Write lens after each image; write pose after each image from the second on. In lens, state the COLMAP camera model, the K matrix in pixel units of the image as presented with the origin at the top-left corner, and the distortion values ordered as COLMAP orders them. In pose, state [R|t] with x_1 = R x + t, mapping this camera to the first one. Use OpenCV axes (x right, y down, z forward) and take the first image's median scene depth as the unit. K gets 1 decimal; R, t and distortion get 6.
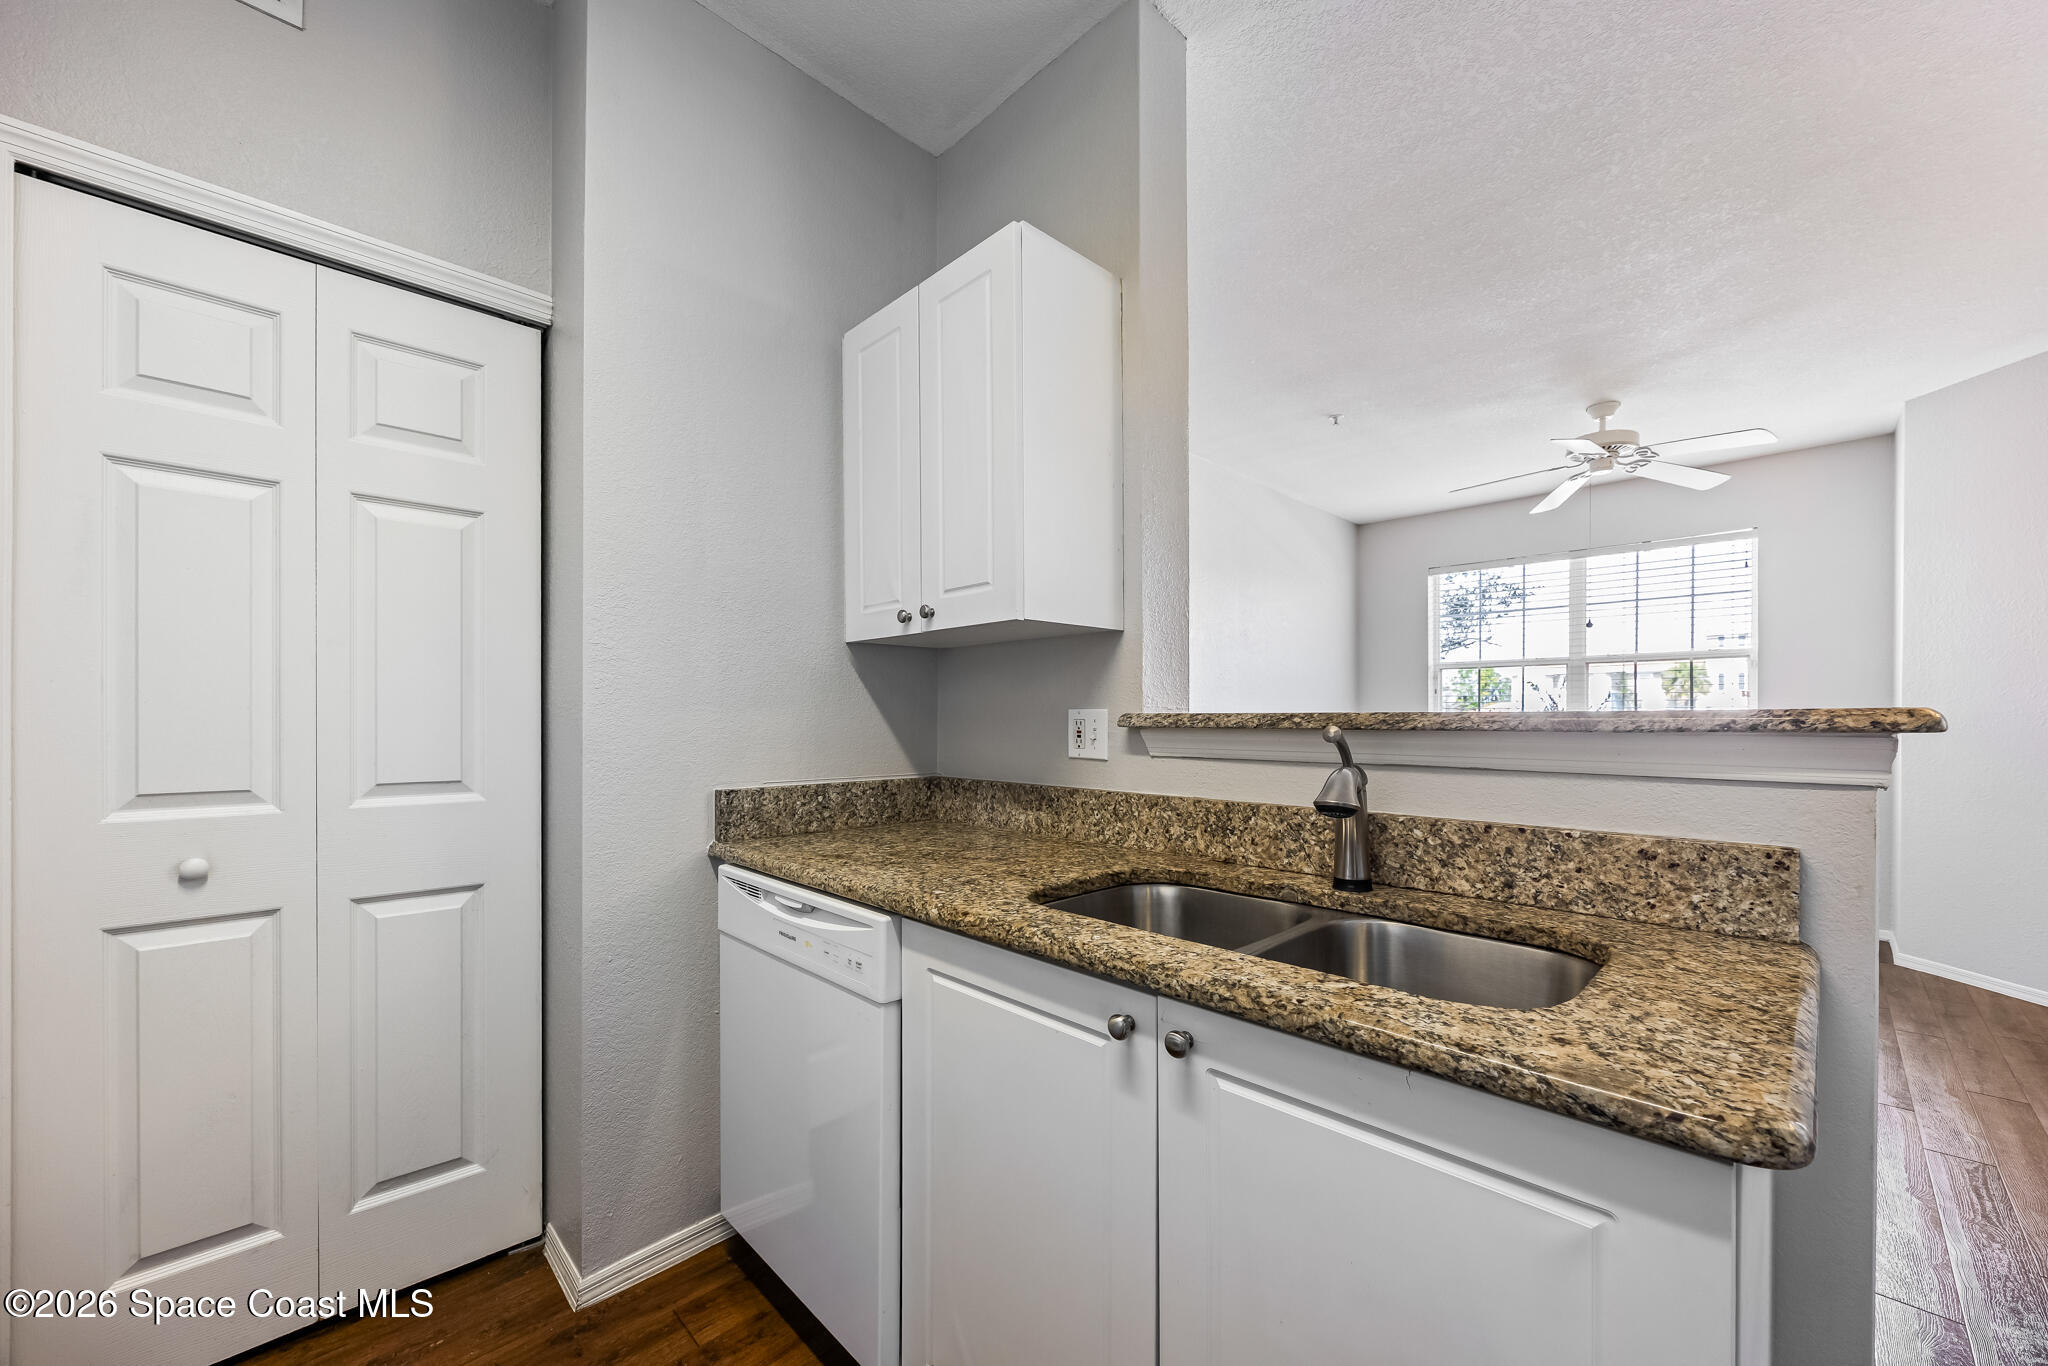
lens RADIAL K [[780.6, 0, 1007.6], [0, 780.6, 717.1], [0, 0, 1]] dist [-0.004383, 0.001405]
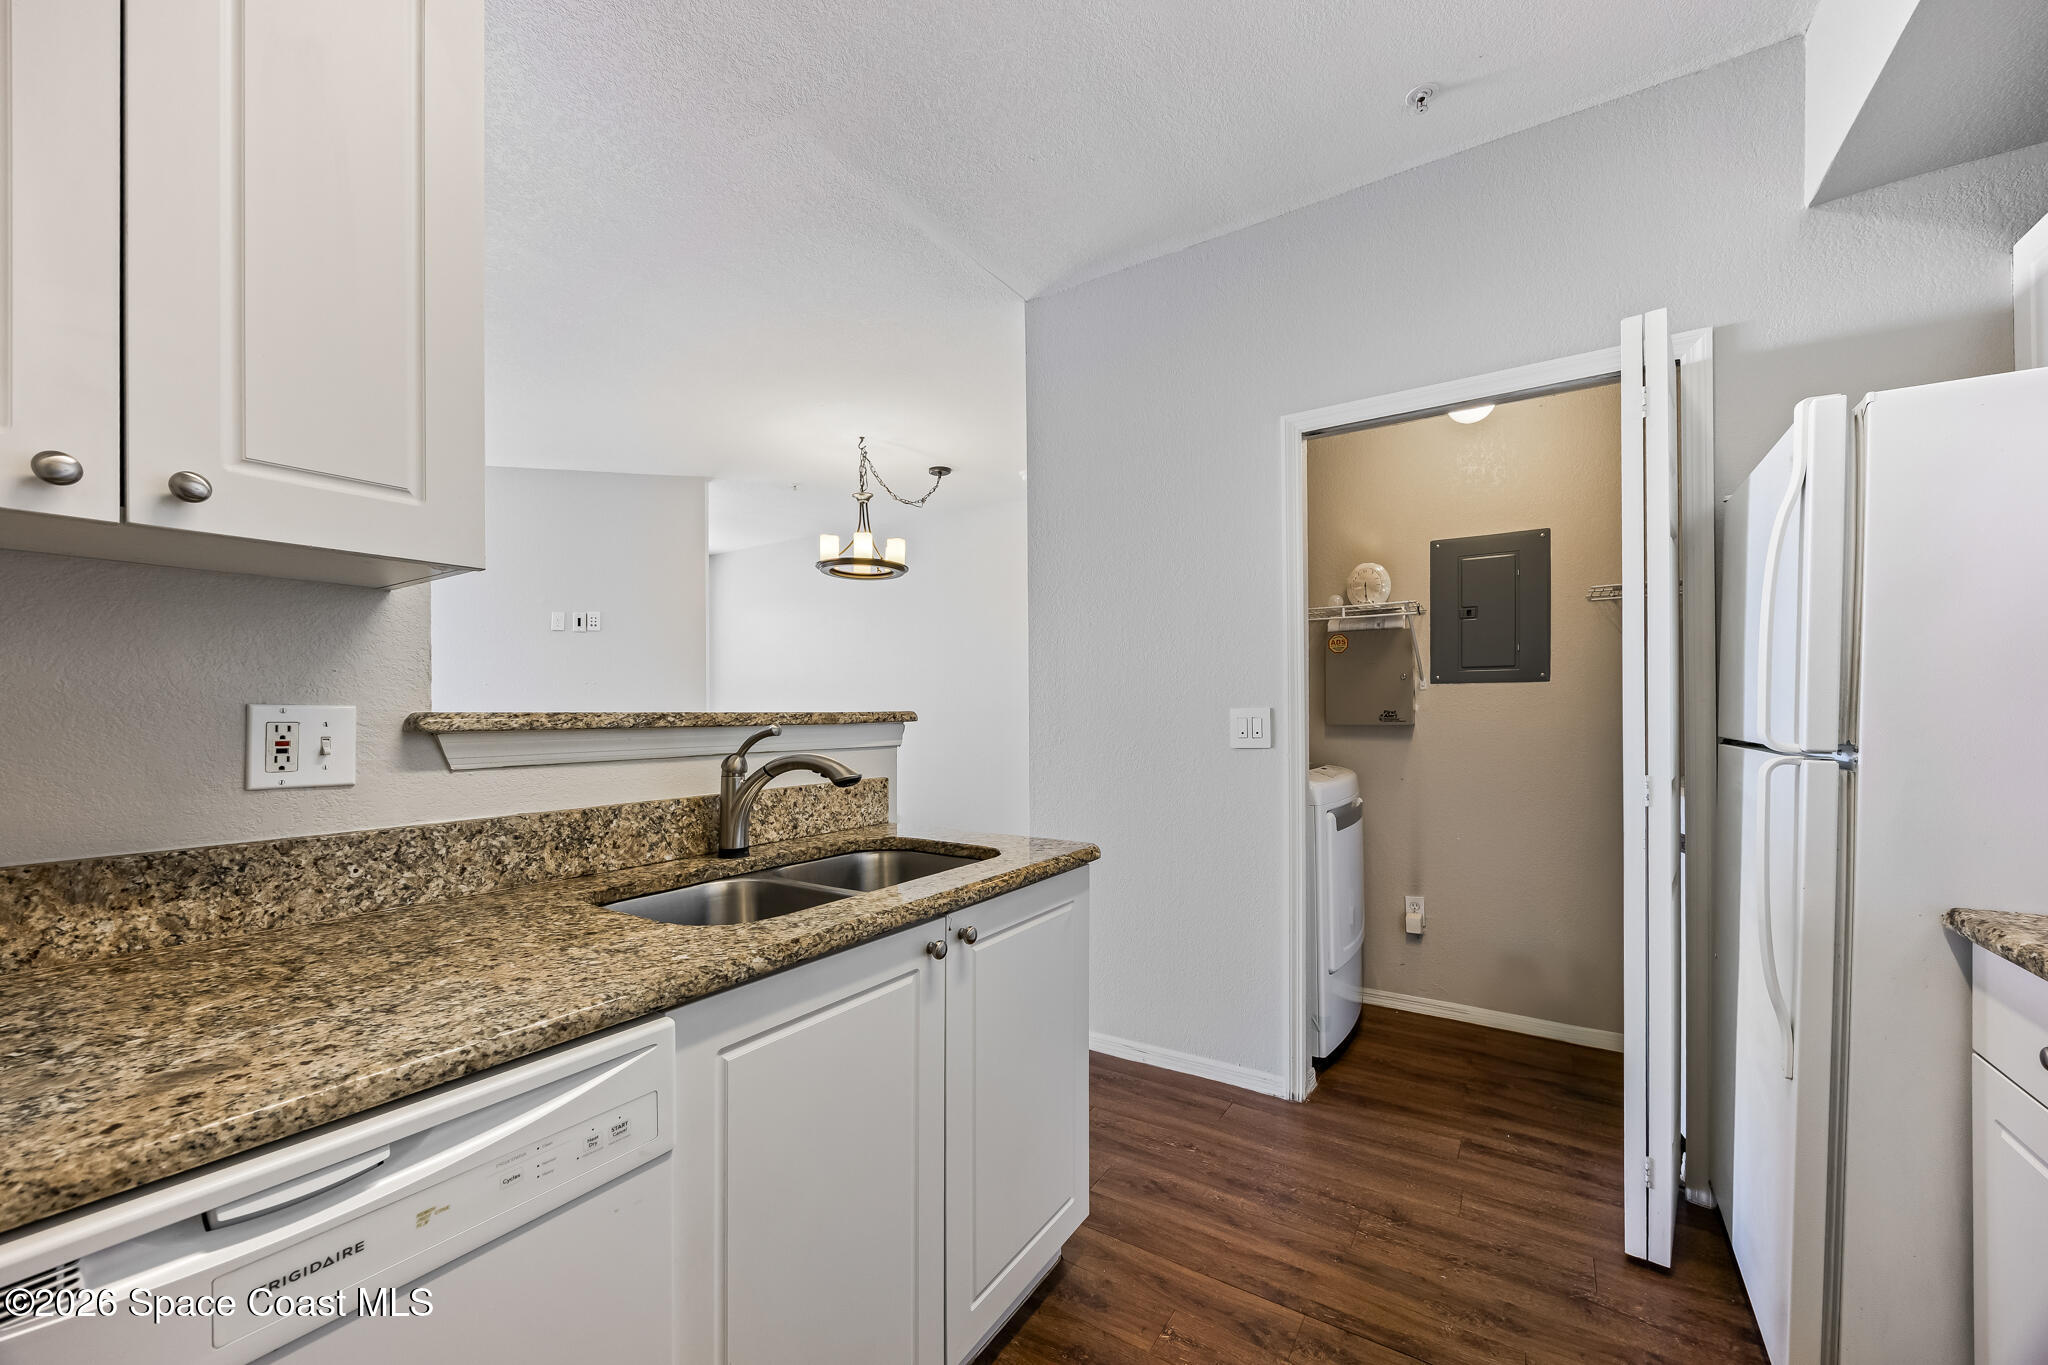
lens RADIAL K [[780.6, 0, 1019.0], [0, 780.6, 715.5], [0, 0, 1]] dist [-0.004383, 0.001405]
pose [[-0.214737, -0.003766, 0.976665, -0.725414], [0.001774, 0.999989, 0.004246, -0.004180], [-0.976670, 0.002645, -0.214728, 0.706909]]
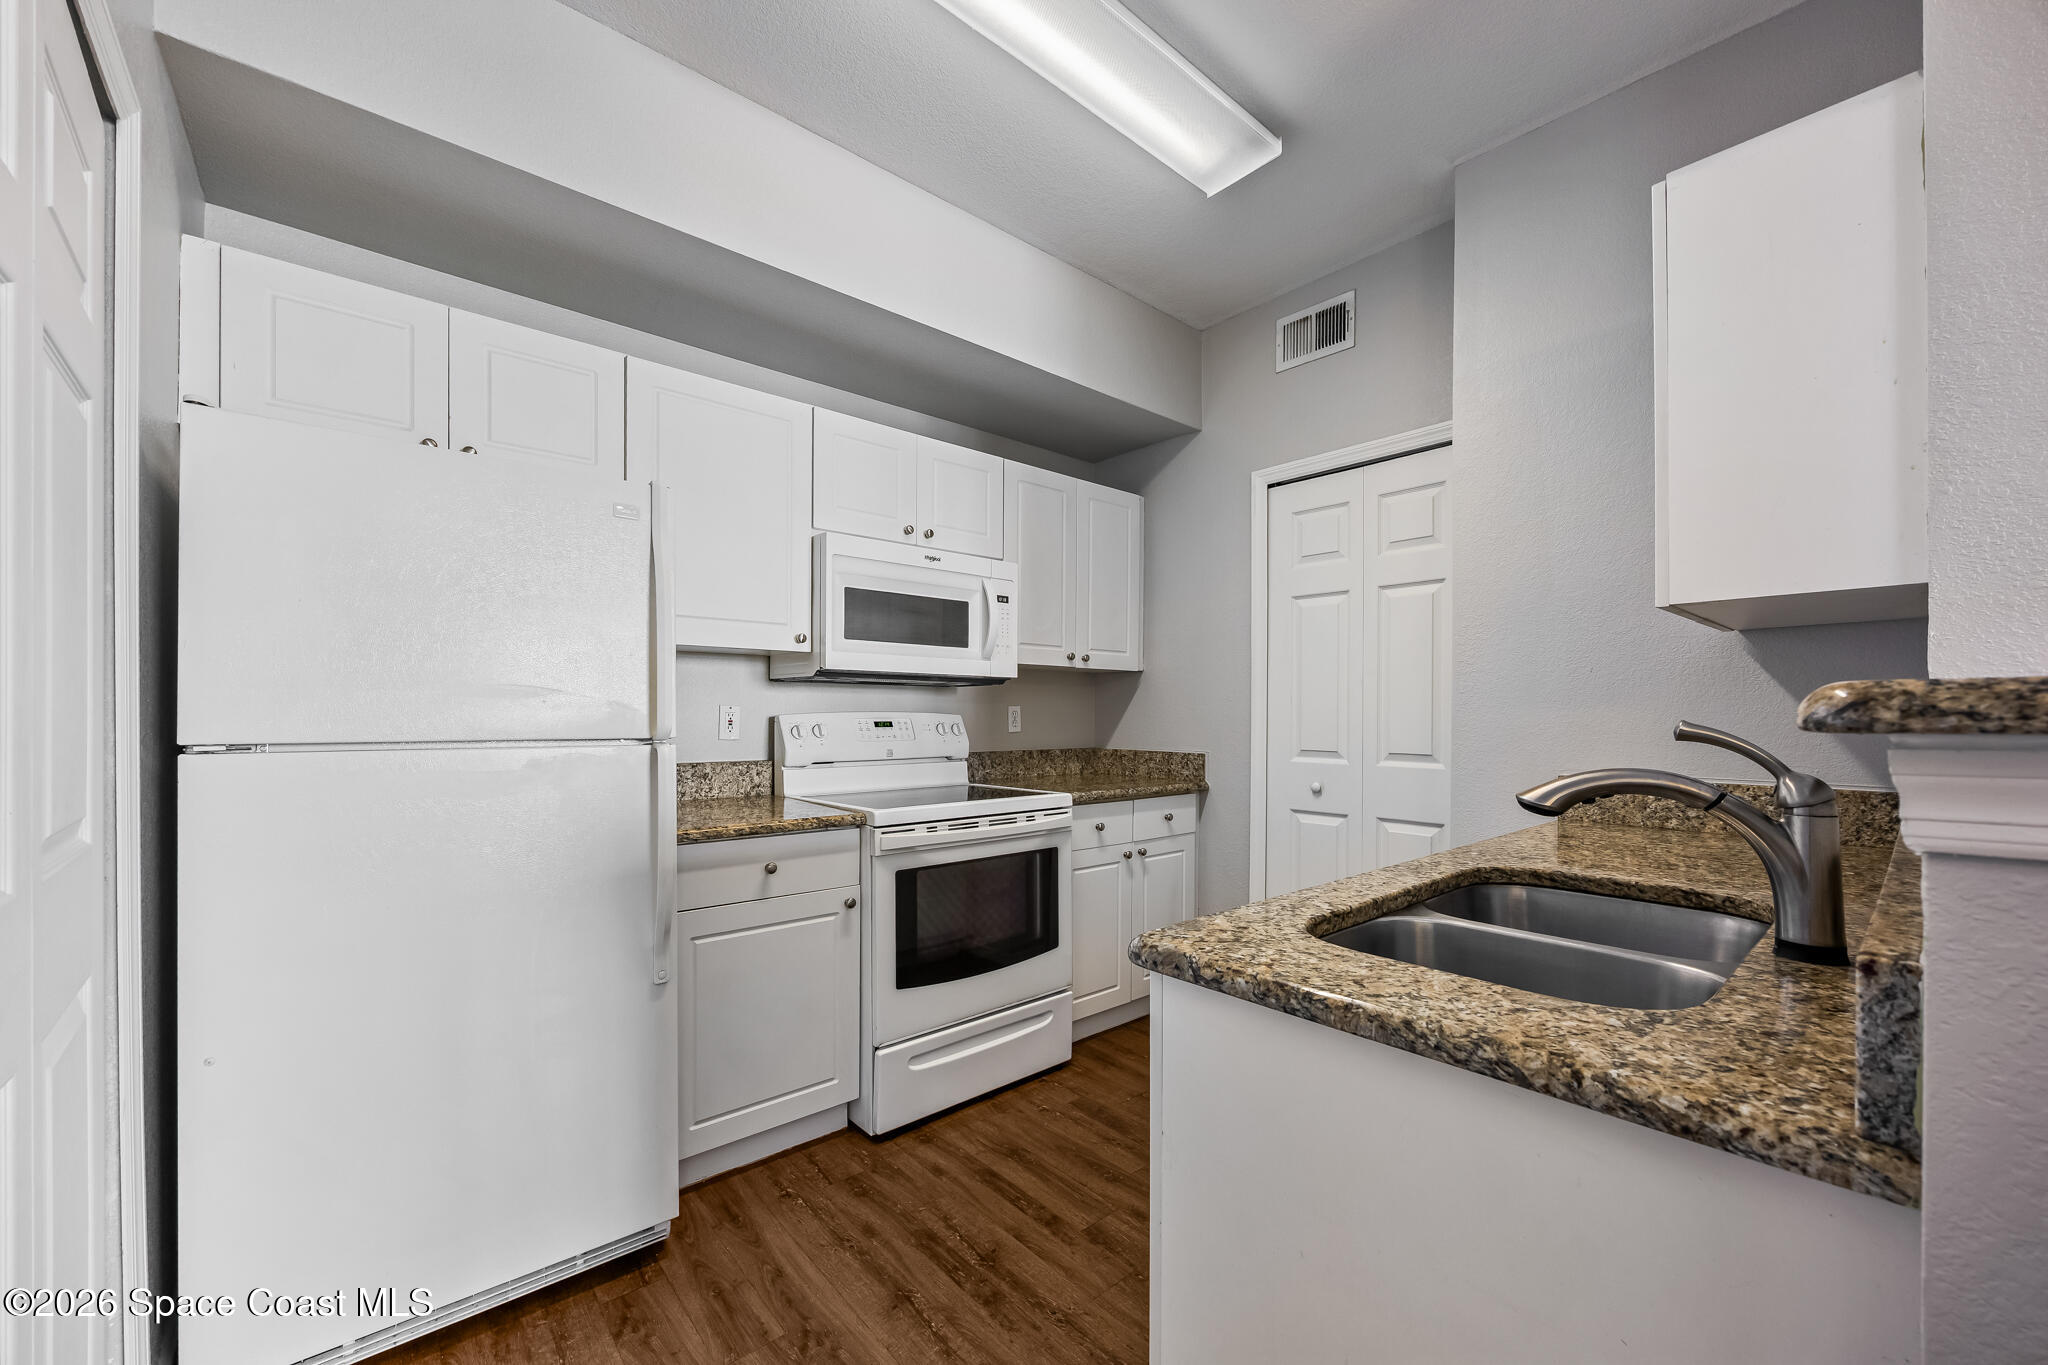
lens RADIAL K [[780.6, 0, 1021.1], [0, 780.6, 719.2], [0, 0, 1]] dist [-0.004383, 0.001405]
pose [[-0.056521, 0.000988, -0.998401, 1.152494], [-0.002559, 0.999996, 0.001134, 0.014178], [0.998398, 0.002619, -0.056518, 0.353285]]
